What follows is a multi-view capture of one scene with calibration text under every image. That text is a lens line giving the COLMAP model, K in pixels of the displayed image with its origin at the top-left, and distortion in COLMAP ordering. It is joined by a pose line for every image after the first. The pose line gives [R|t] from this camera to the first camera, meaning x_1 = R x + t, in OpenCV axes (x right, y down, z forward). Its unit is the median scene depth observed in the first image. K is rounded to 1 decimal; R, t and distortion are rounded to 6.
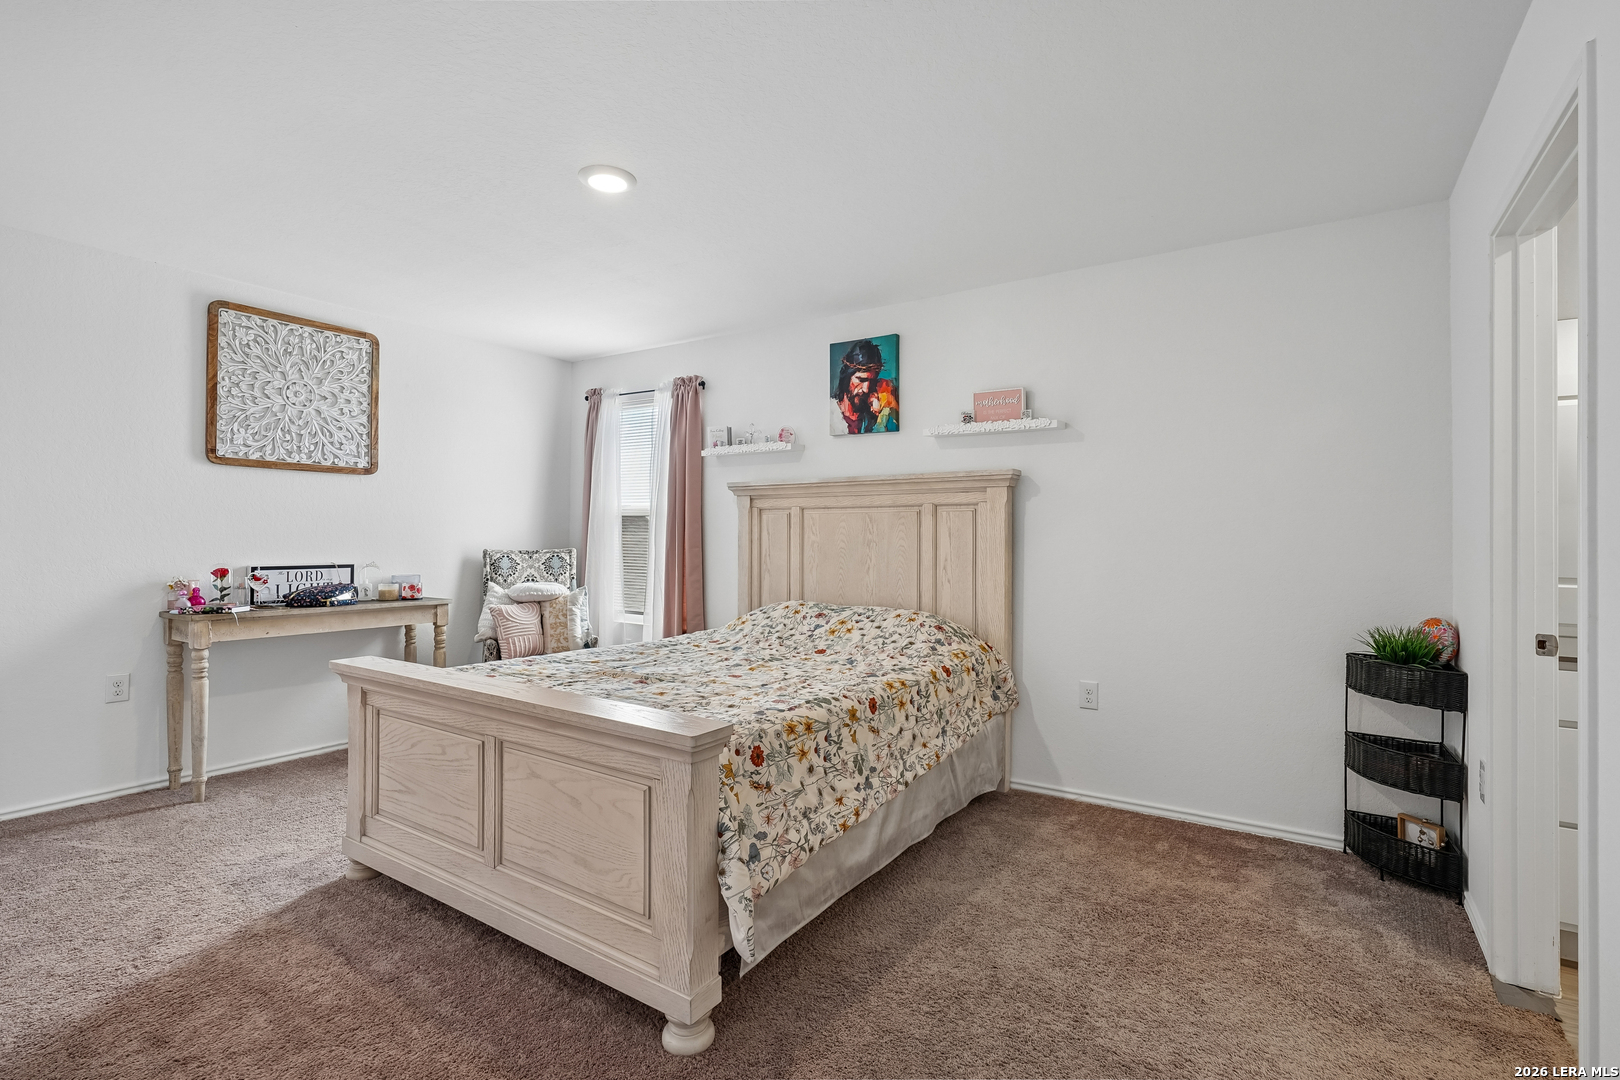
lens RADIAL K [[760.7, 0, 806.7], [0, 760.7, 530.8], [0, 0, 1]] dist [-0.004882, -0.000210]
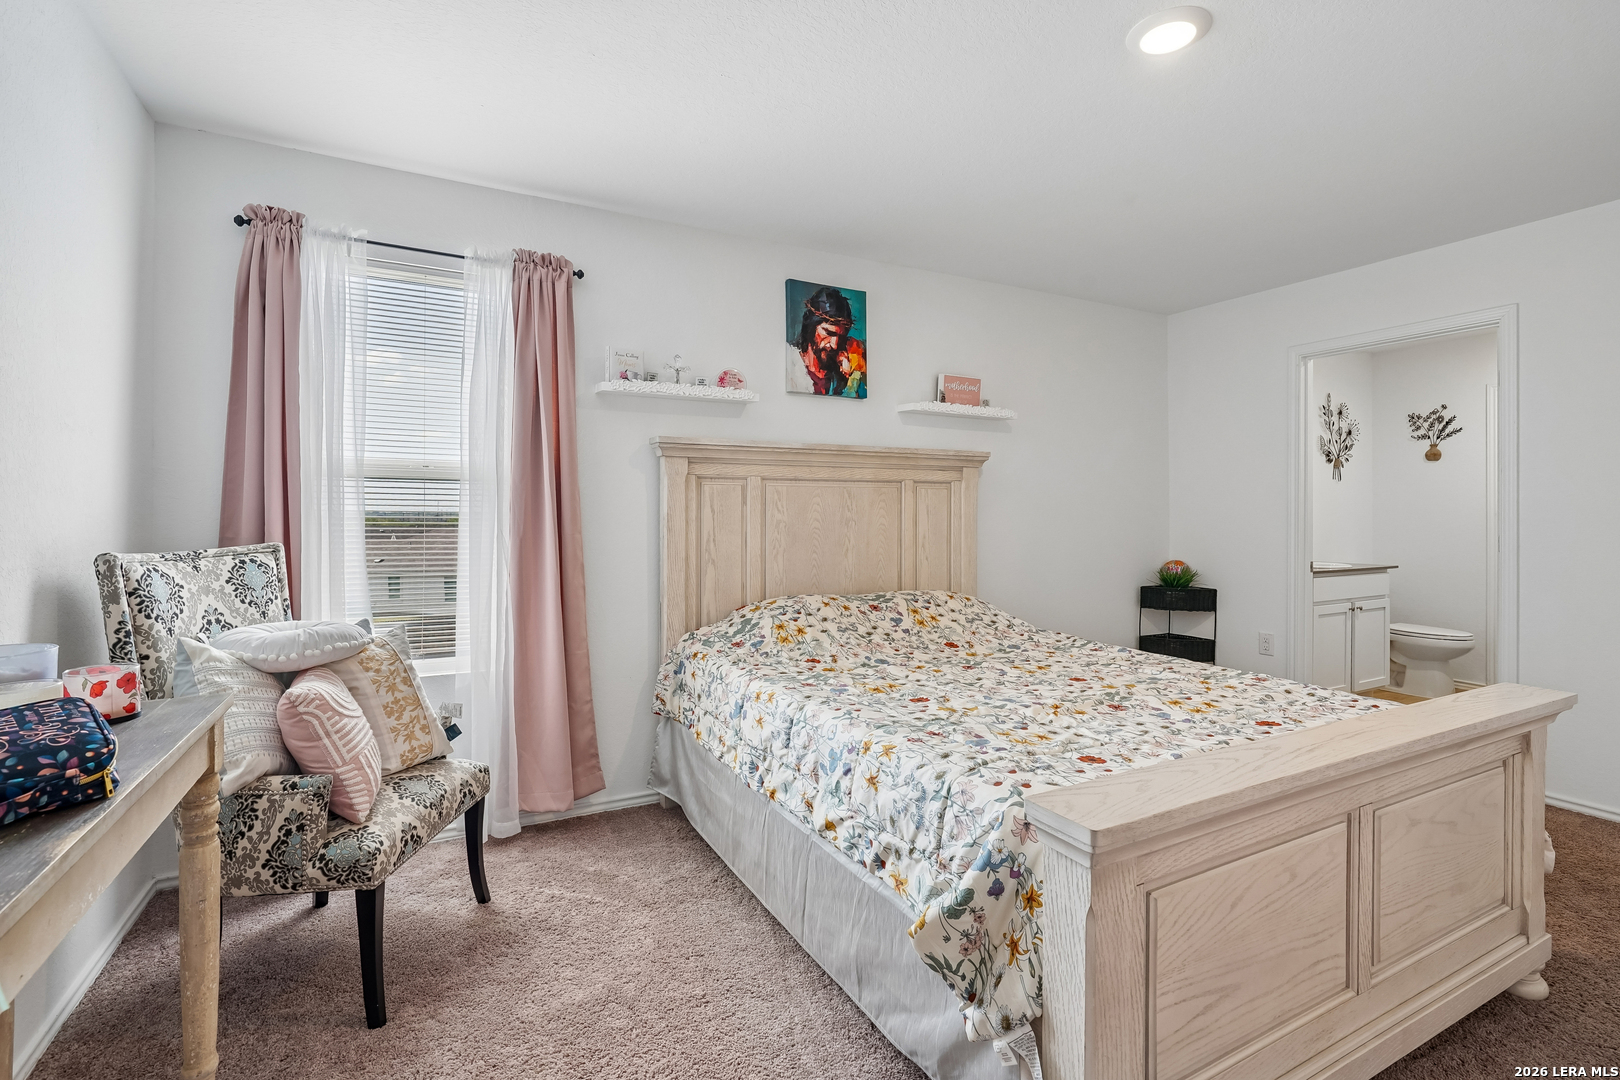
lens RADIAL K [[744.9, 0, 816.7], [0, 744.9, 512.3], [0, 0, 1]] dist [-0.005275, 0.001646]
pose [[0.471845, -0.005263, 0.881666, -0.693592], [-0.006215, 0.999937, 0.009295, -0.002451], [-0.881659, -0.009865, 0.471783, 0.622065]]
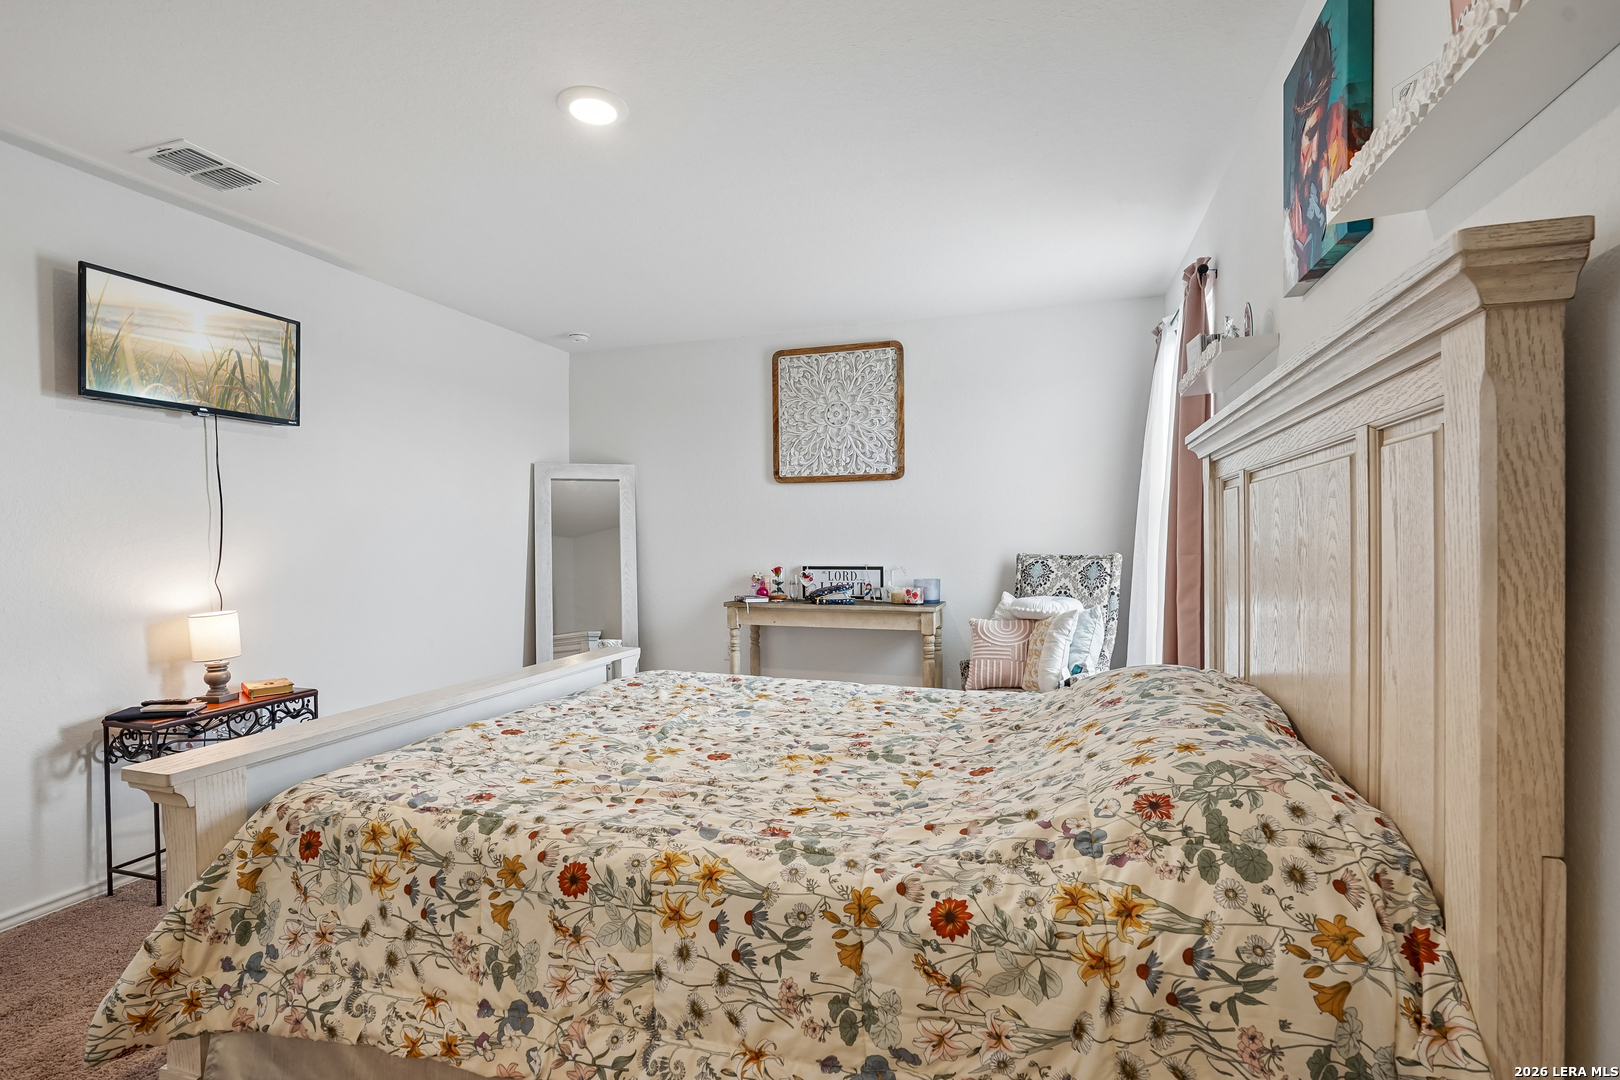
lens RADIAL K [[744.9, 0, 813.3], [0, 744.9, 550.6], [0, 0, 1]] dist [-0.005275, 0.001646]
pose [[0.269240, 0.006526, -0.963051, 0.382616], [0.017233, 0.999784, 0.011593, 0.009001], [0.962919, -0.019718, 0.269069, 0.660188]]
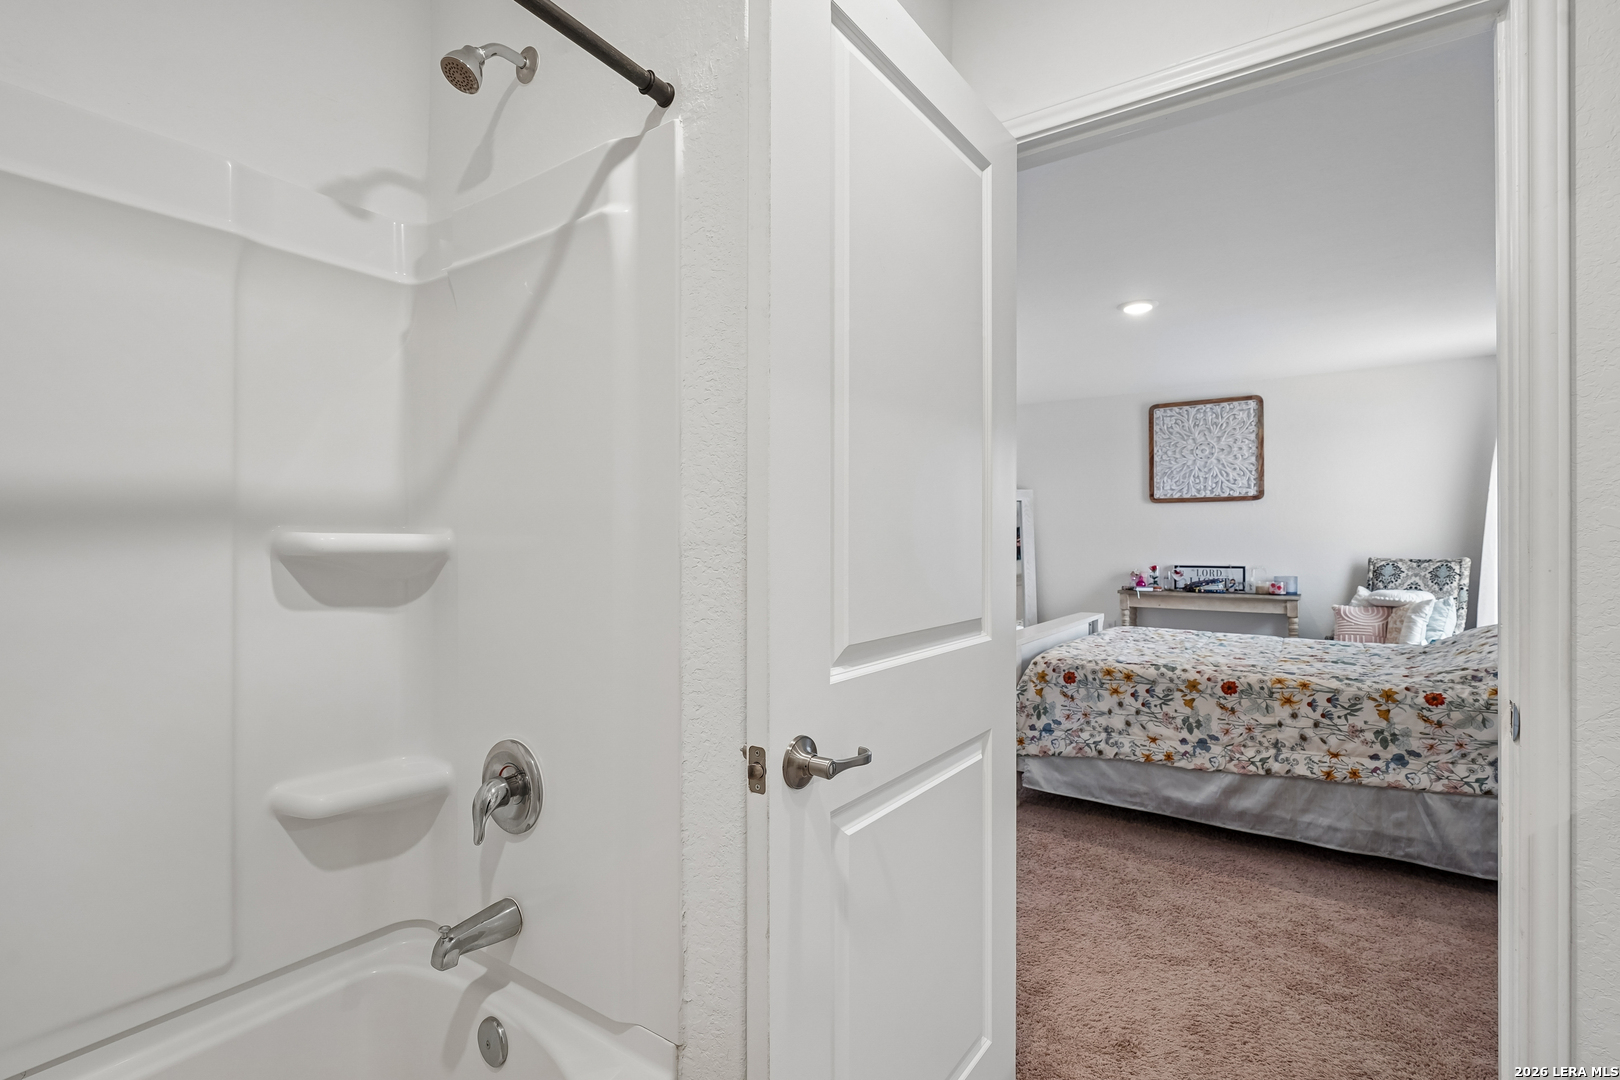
lens RADIAL K [[744.9, 0, 811.6], [0, 744.9, 540.3], [0, 0, 1]] dist [-0.005275, 0.001646]
pose [[-0.014158, -0.013387, -0.999810, 0.796704], [0.006975, 0.999885, -0.013487, 0.010141], [0.999875, -0.007165, -0.014063, 0.244535]]
